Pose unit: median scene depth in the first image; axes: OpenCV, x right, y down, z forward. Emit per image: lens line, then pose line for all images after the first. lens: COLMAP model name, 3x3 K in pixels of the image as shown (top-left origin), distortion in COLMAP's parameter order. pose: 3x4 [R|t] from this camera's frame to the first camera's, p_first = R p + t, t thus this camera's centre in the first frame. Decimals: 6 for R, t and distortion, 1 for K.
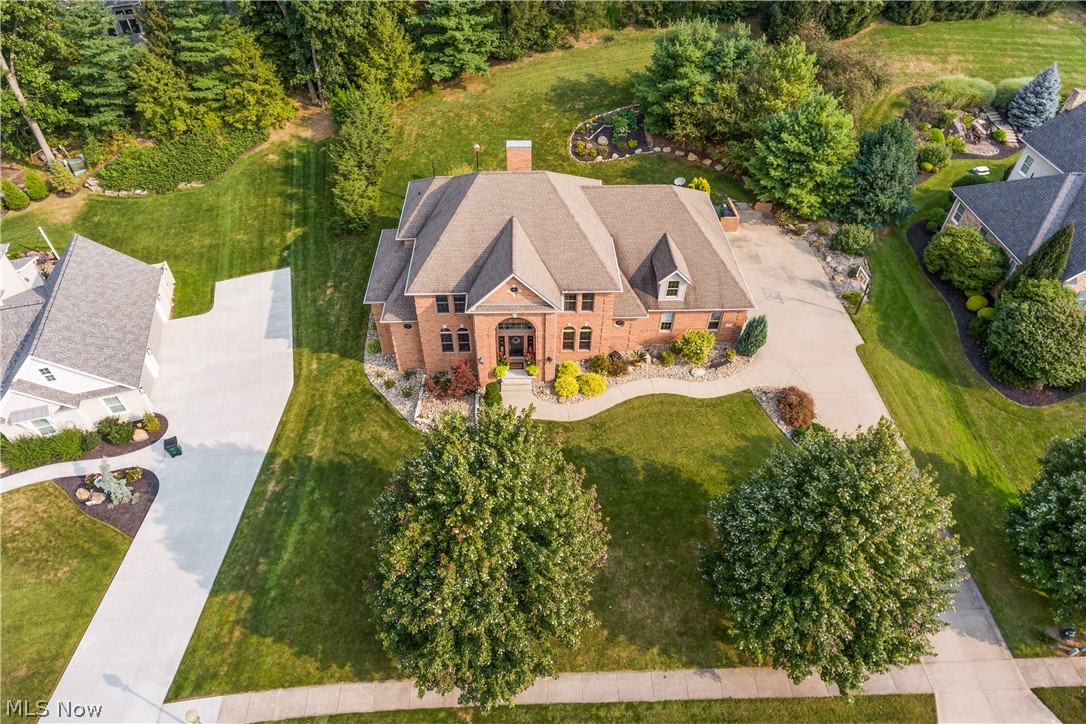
lens RADIAL K [[622.9, 0, 540.6], [0, 622.9, 352.9], [0, 0, 1]] dist [-0.037018, -0.002372]
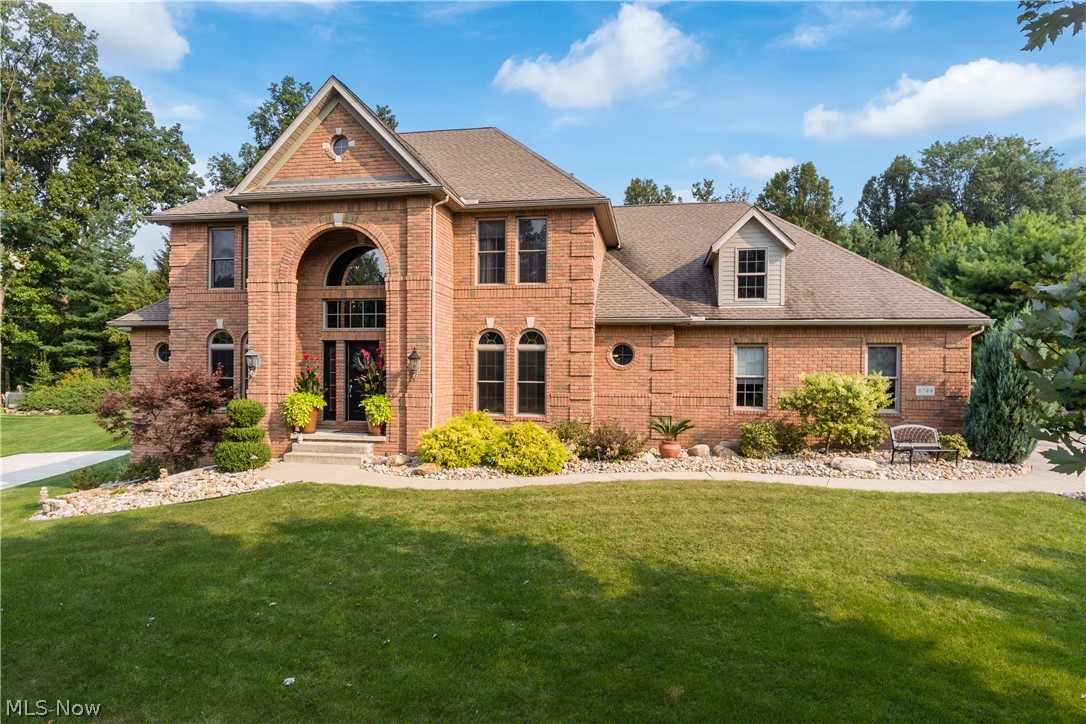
lens RADIAL K [[664.2, 0, 525.3], [0, 664.2, 417.2], [0, 0, 1]] dist [-0.006296, -0.000181]
pose [[0.975116, 0.018230, -0.220947, 0.163521], [-0.160117, 0.747219, -0.645000, 0.274462], [0.153337, 0.664327, 0.731544, 0.710700]]
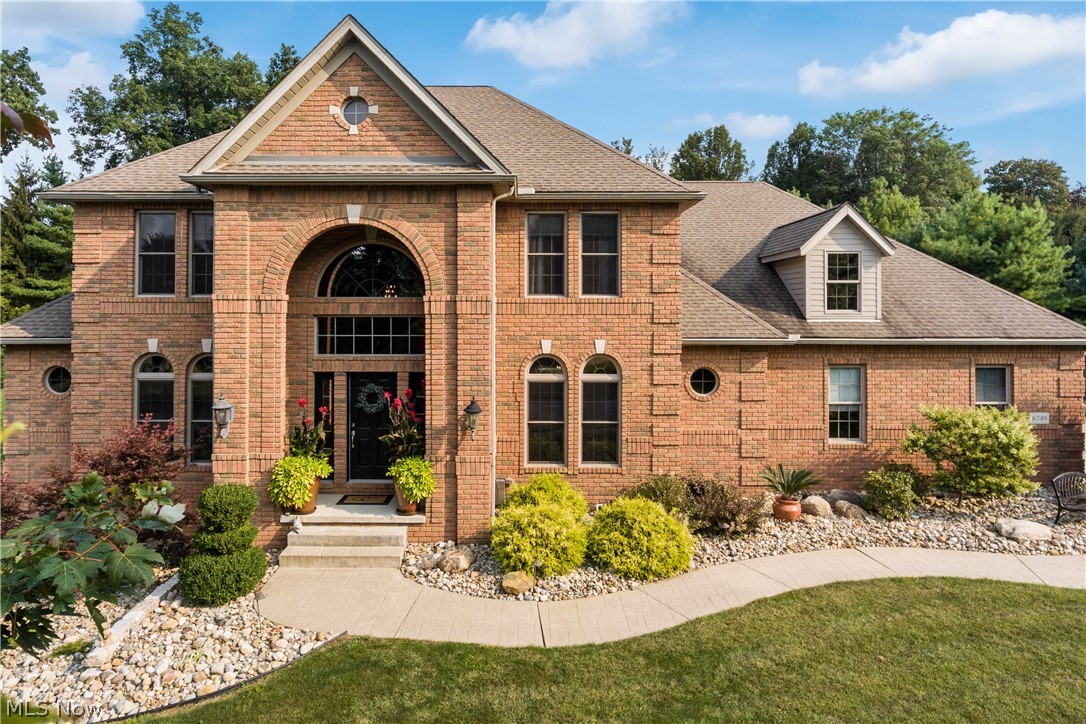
lens RADIAL K [[664.2, 0, 523.3], [0, 664.2, 333.2], [0, 0, 1]] dist [-0.006296, -0.000181]
pose [[0.999315, -0.003505, -0.036850, 0.045920], [-0.022879, 0.724113, -0.689302, 0.177357], [0.029100, 0.689672, 0.723537, 0.738250]]
